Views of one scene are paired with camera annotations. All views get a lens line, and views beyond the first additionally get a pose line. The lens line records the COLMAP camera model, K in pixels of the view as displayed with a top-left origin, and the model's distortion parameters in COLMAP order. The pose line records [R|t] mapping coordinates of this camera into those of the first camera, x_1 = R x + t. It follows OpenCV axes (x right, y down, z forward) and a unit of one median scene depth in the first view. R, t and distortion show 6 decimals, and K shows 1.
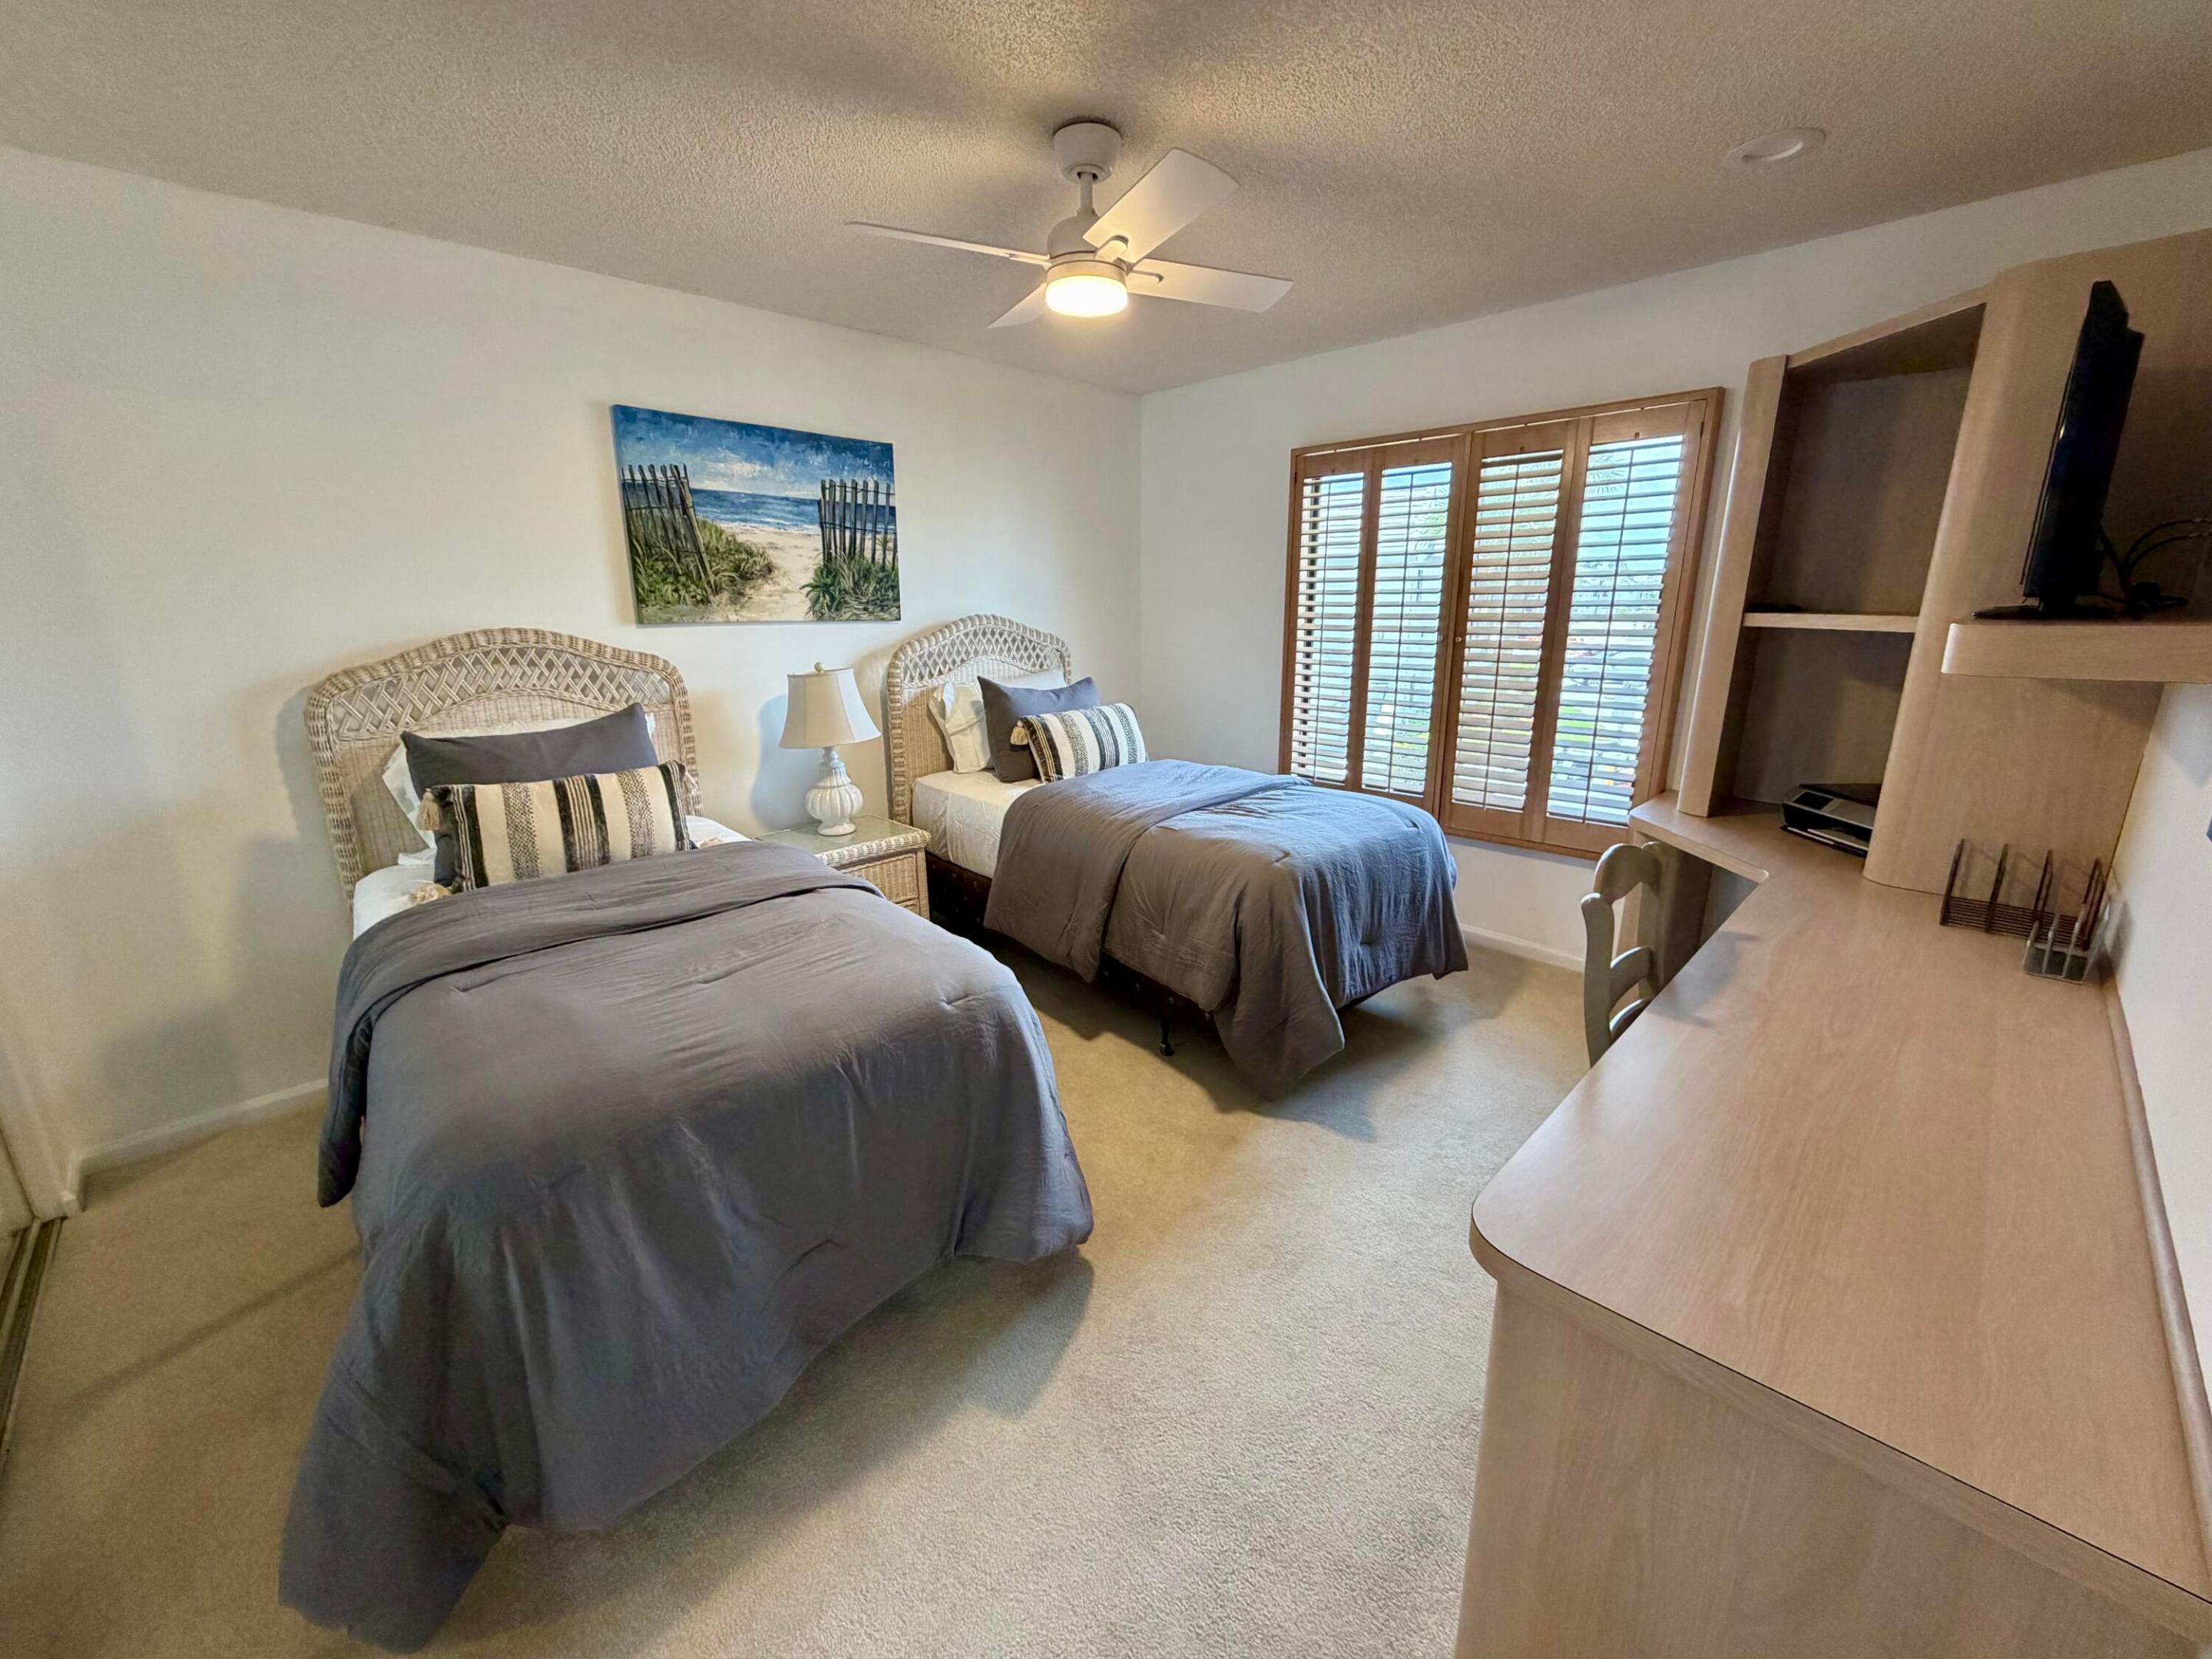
lens RADIAL K [[890.8, 0, 1105.1], [0, 890.8, 825.6], [0, 0, 1]] dist [-0.000028, 0.000111]
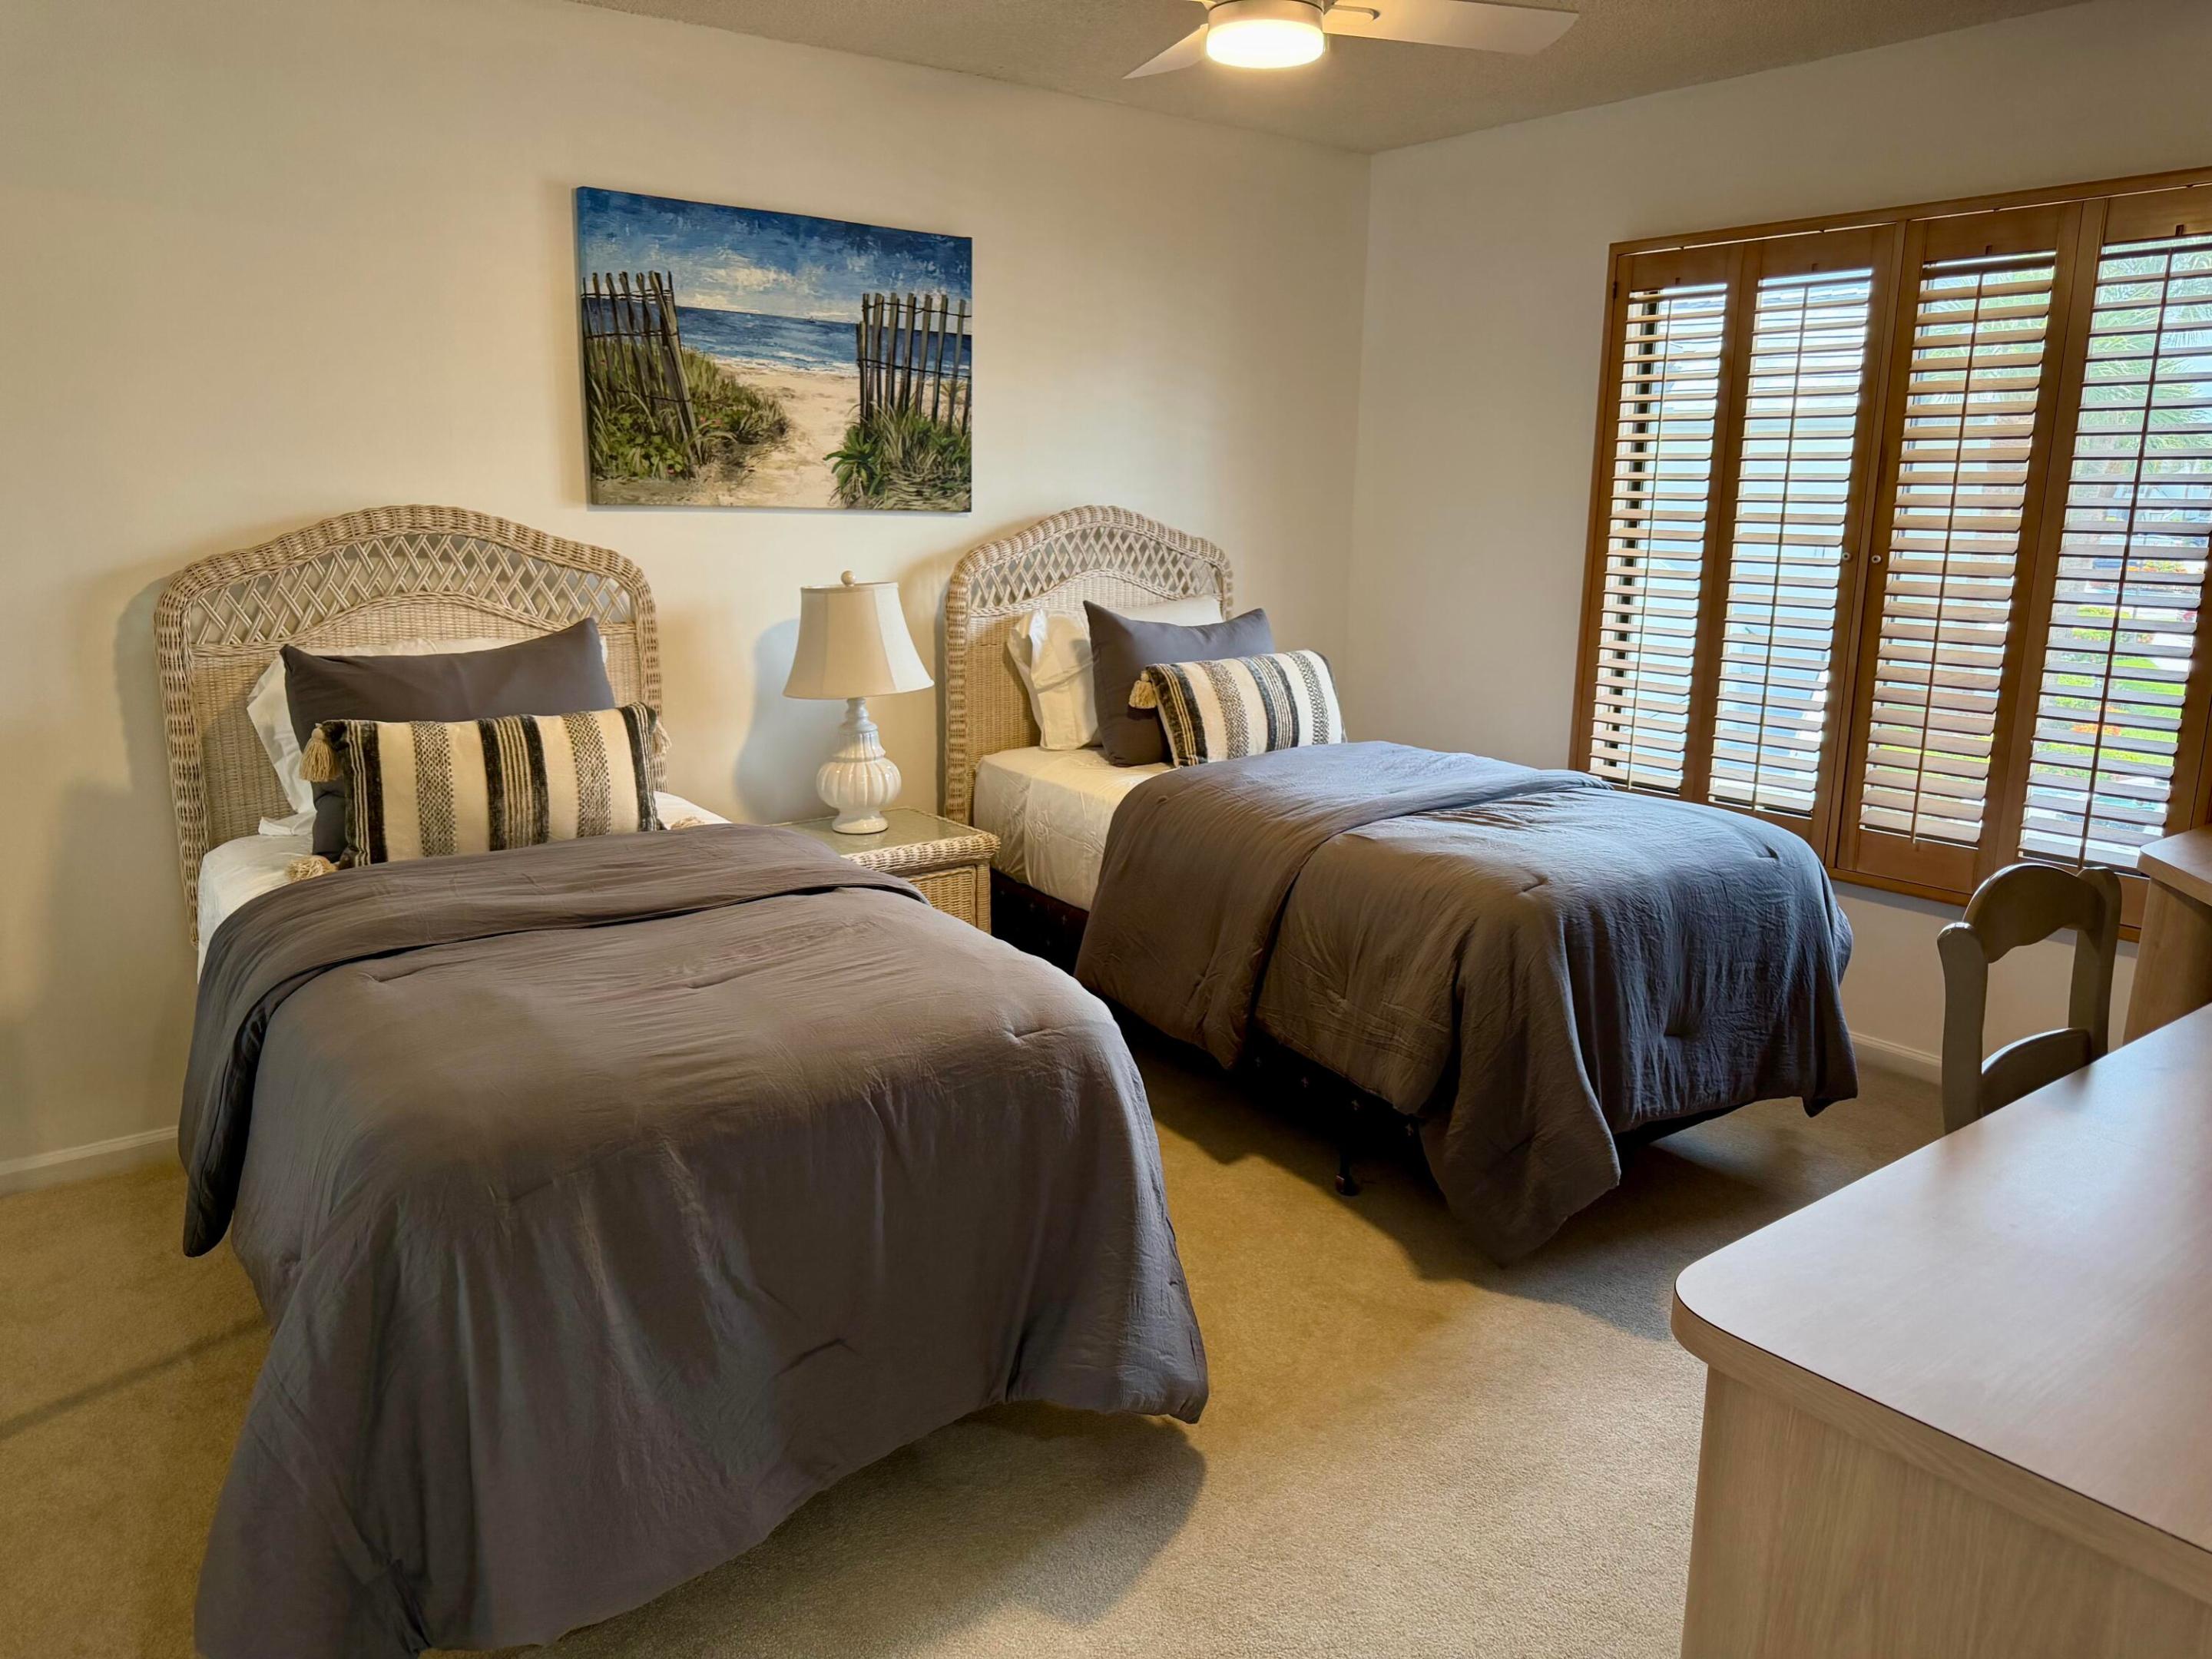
lens RADIAL K [[1568.0, 0, 1106.7], [0, 1568.0, 840.5], [0, 0, 1]] dist [0.048460, -0.055431]
pose [[0.991342, 0.046782, -0.122686, 0.027722], [-0.050038, 0.998468, -0.023599, 0.042934], [0.121394, 0.029534, 0.992165, -0.157371]]
